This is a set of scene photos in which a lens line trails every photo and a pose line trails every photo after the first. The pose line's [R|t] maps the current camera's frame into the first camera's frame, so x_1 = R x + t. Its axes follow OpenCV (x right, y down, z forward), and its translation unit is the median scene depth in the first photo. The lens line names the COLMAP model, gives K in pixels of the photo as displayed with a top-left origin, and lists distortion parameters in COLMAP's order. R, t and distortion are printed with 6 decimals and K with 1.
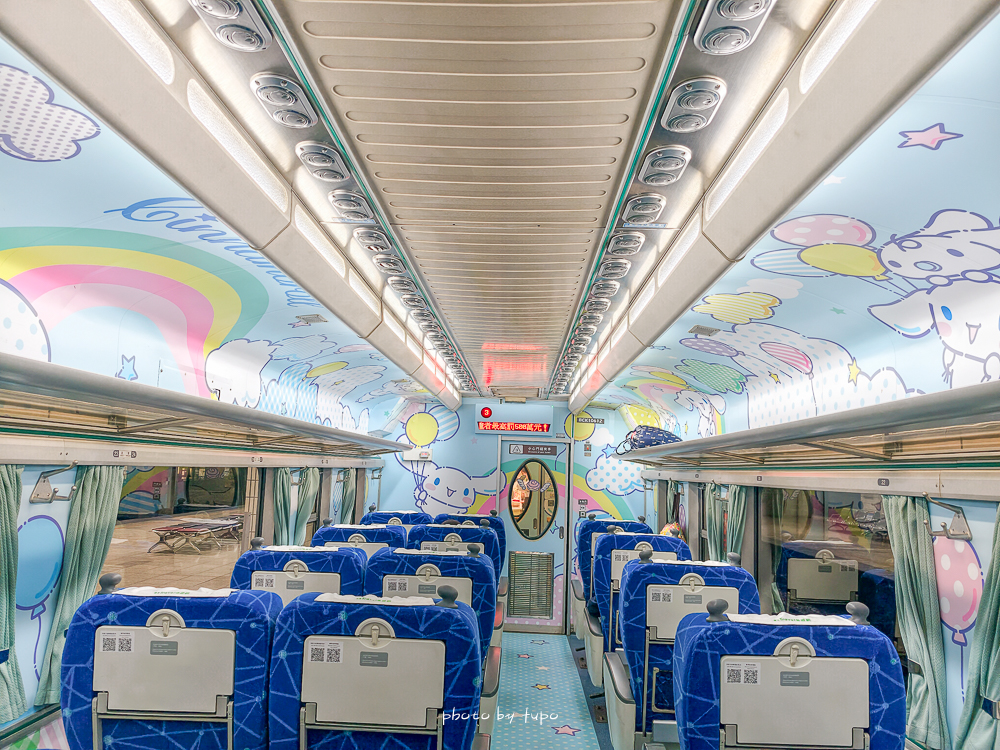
lens RADIAL K [[717.9, 0, 477.5], [0, 717.9, 383.3], [0, 0, 1]] dist [0.080683, -0.067967]
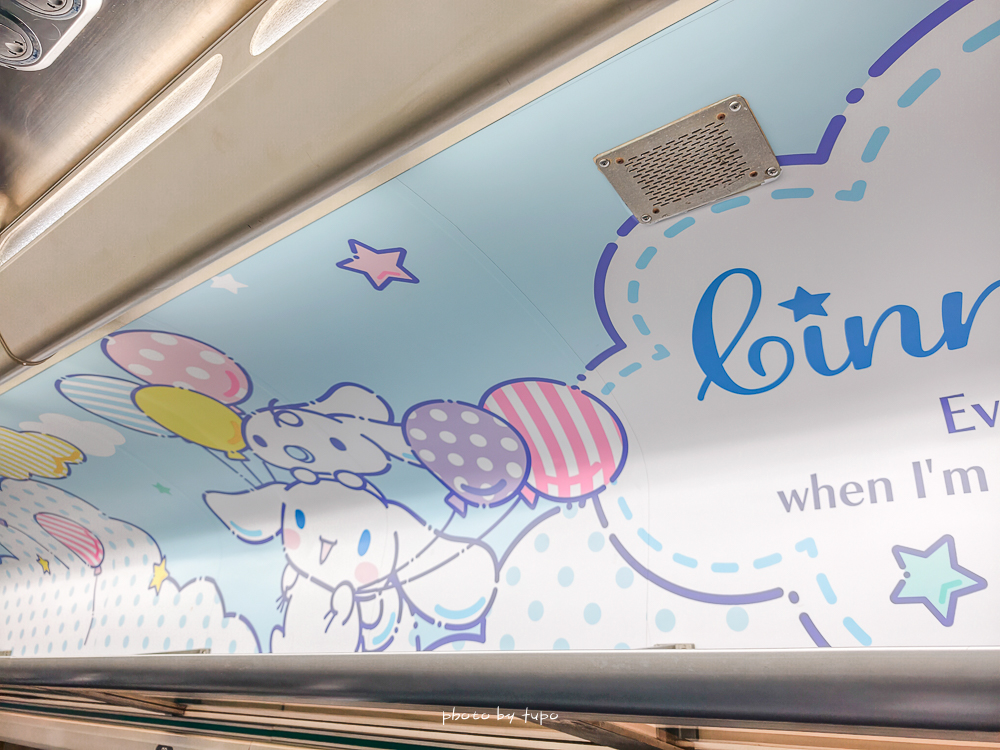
lens RADIAL K [[717.9, 0, 492.2], [0, 717.9, 399.4], [0, 0, 1]] dist [0.080683, -0.067967]
pose [[0.592967, 0.288009, 0.751958, 0.147851], [-0.120829, 0.955098, -0.270533, -0.034065], [-0.796110, 0.069559, 0.601141, 0.368861]]
